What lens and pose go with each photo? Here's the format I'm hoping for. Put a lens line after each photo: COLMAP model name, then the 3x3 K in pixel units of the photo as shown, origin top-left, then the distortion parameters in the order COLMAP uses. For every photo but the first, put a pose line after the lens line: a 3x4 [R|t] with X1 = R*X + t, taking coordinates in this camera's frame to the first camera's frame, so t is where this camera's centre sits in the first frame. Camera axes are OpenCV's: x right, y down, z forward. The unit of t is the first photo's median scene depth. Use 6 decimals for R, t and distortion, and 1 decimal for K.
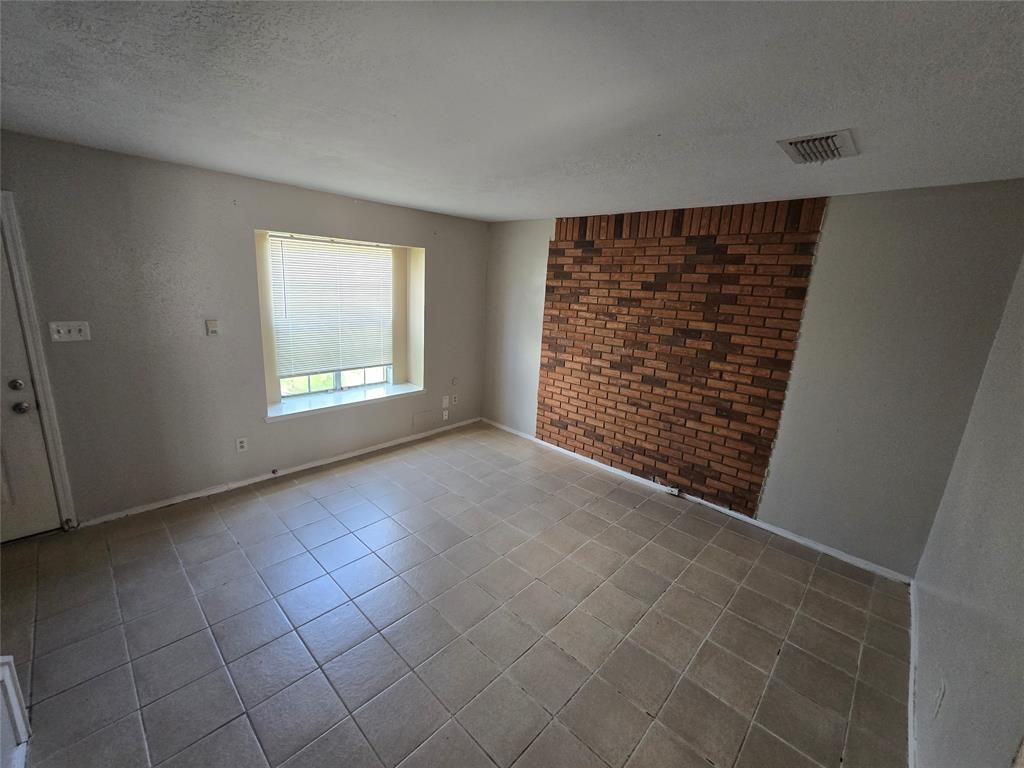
lens RADIAL K [[418.9, 0, 512.0], [0, 418.9, 384.0], [0, 0, 1]] dist [-0.000327, -0.000187]
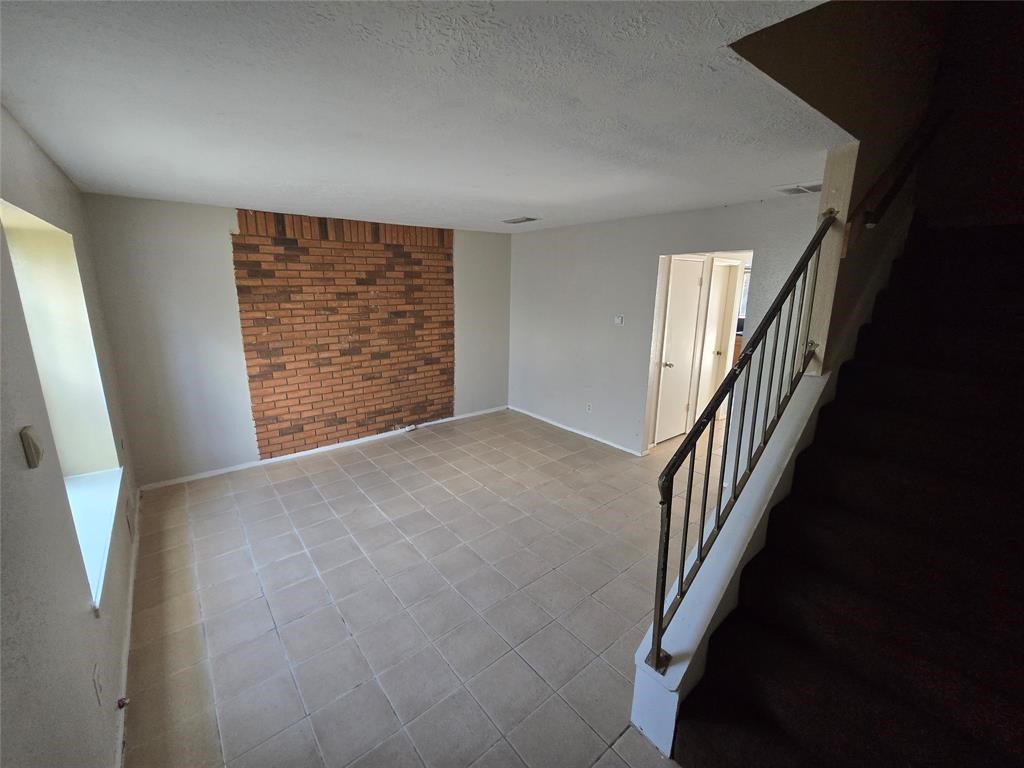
lens RADIAL K [[418.9, 0, 512.0], [0, 418.9, 384.0], [0, 0, 1]] dist [-0.000327, -0.000187]
pose [[0.122342, -0.287003, 0.950085, -0.834684], [0.228783, 0.939651, 0.254391, -0.154903], [-0.965759, 0.186240, 0.180621, 0.386131]]
